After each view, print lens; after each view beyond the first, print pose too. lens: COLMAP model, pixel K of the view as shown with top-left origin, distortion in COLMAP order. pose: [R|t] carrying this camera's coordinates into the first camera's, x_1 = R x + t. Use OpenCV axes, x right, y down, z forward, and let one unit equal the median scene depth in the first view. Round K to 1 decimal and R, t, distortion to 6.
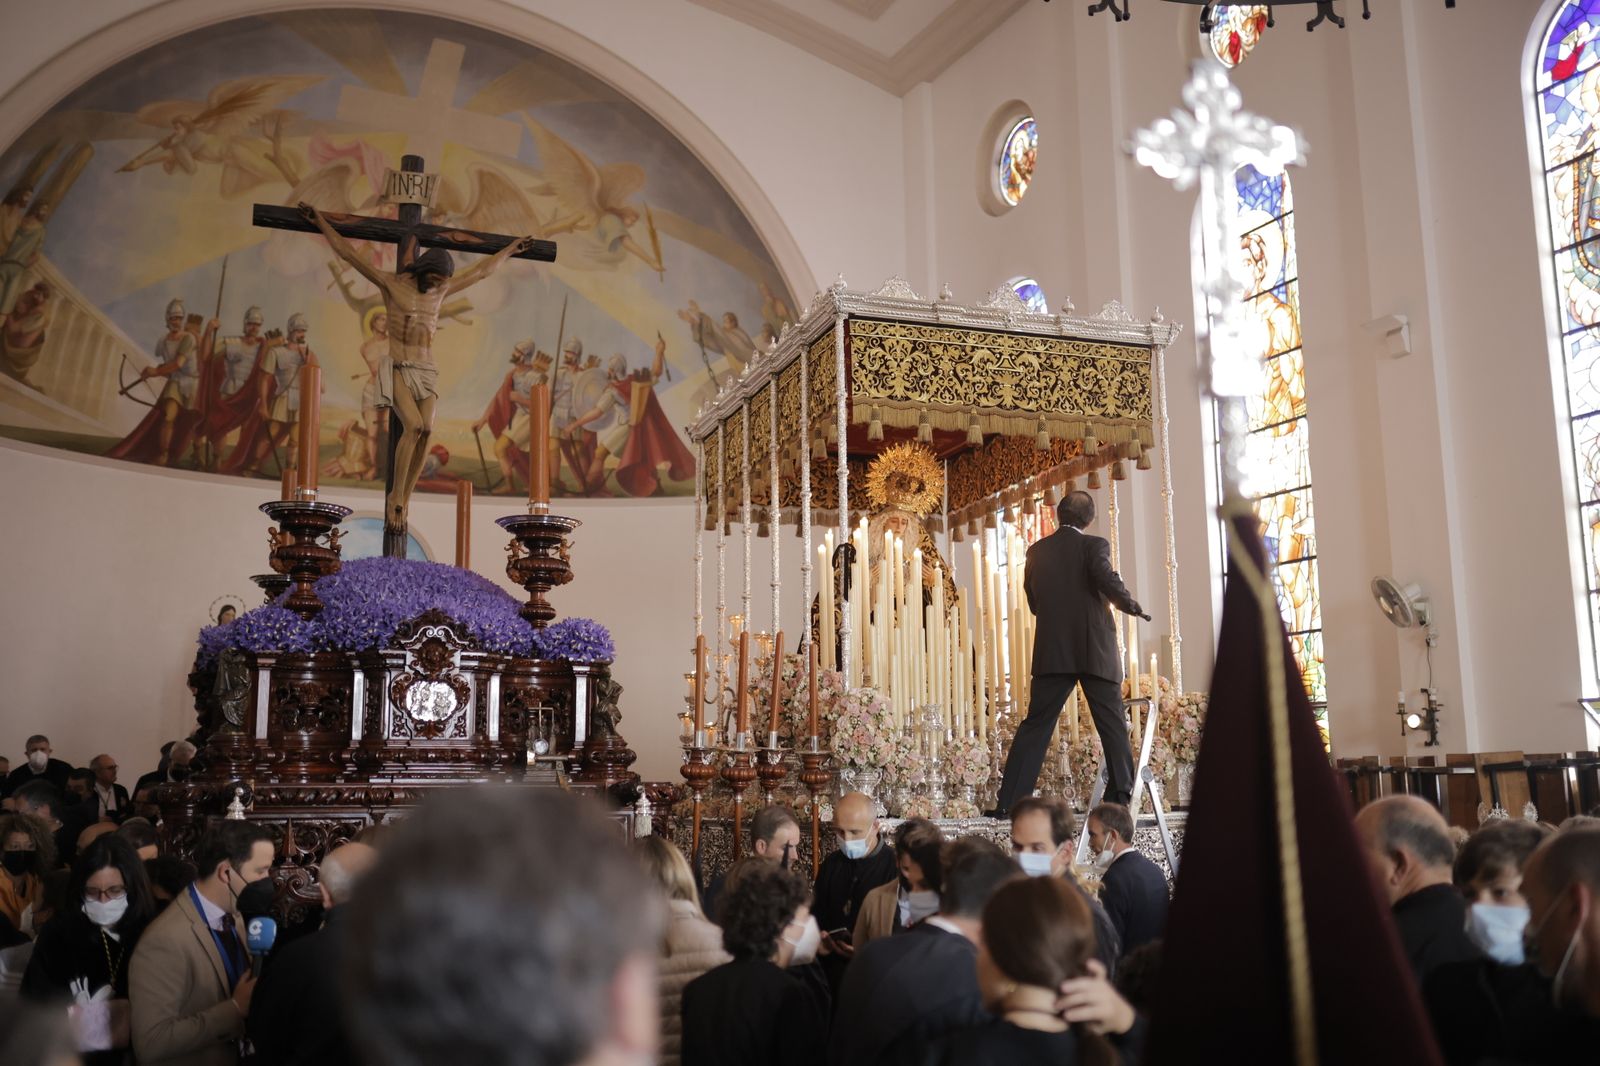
lens RADIAL K [[1485.1, 0, 800.0], [0, 1485.1, 533.0], [0, 0, 1]] dist [-0.063235, 0.067939]
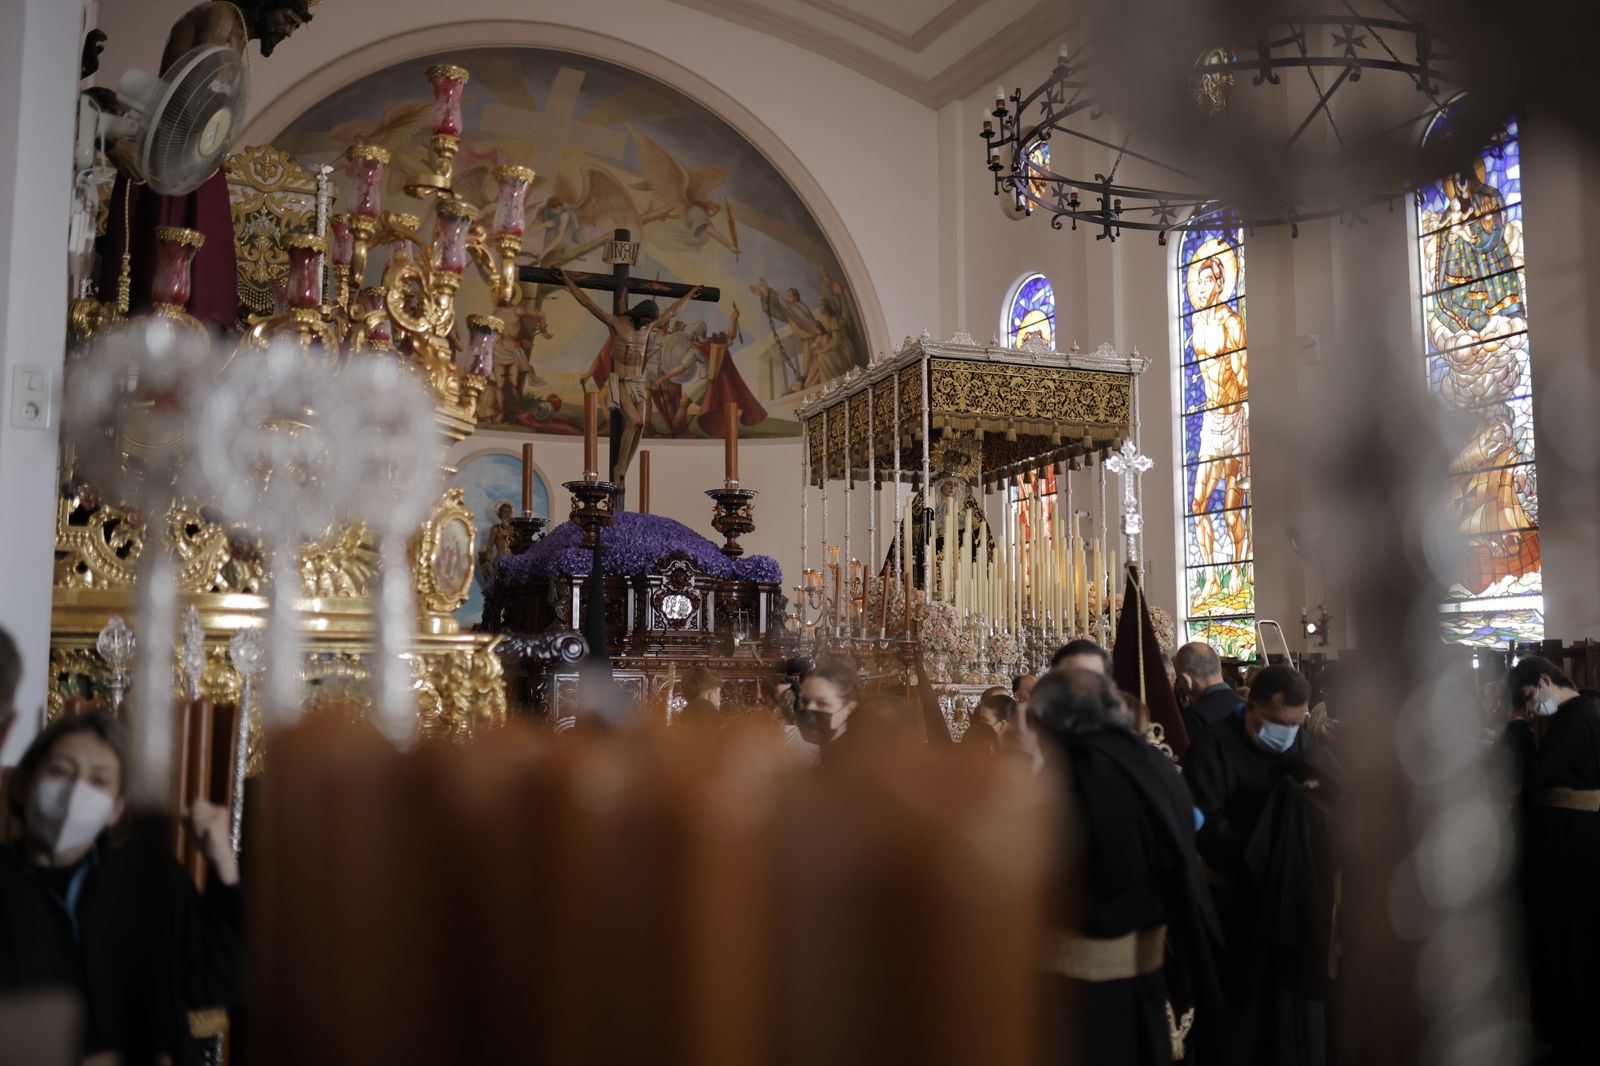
lens RADIAL K [[1485.1, 0, 800.0], [0, 1485.1, 533.0], [0, 0, 1]] dist [-0.063235, 0.067939]
pose [[0.999899, 0.012620, 0.006606, -0.107949], [-0.013024, 0.997782, 0.065275, -0.063433], [-0.005768, -0.065355, 0.997845, -0.521921]]
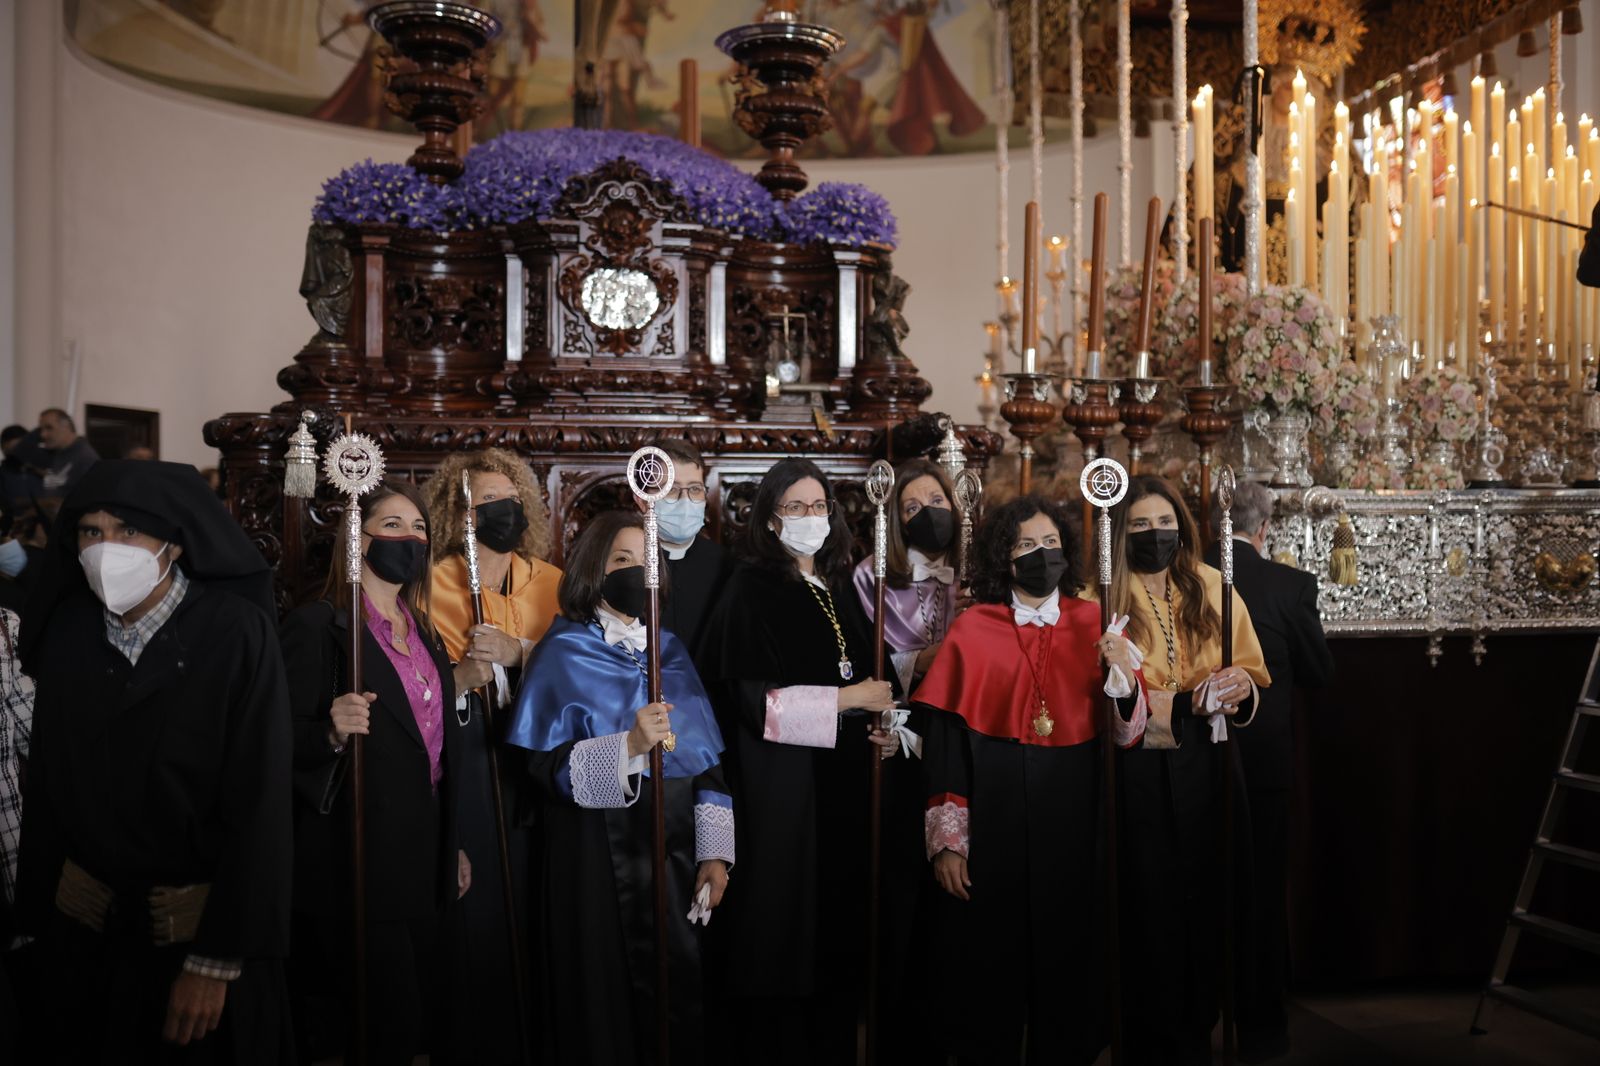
lens RADIAL K [[1485.1, 0, 800.0], [0, 1485.1, 533.0], [0, 0, 1]] dist [-0.063235, 0.067939]
pose [[0.984079, 0.011455, -0.177363, -0.045591], [0.020273, 0.984173, 0.176046, 0.086577], [0.176573, -0.176839, 0.968272, 0.306846]]
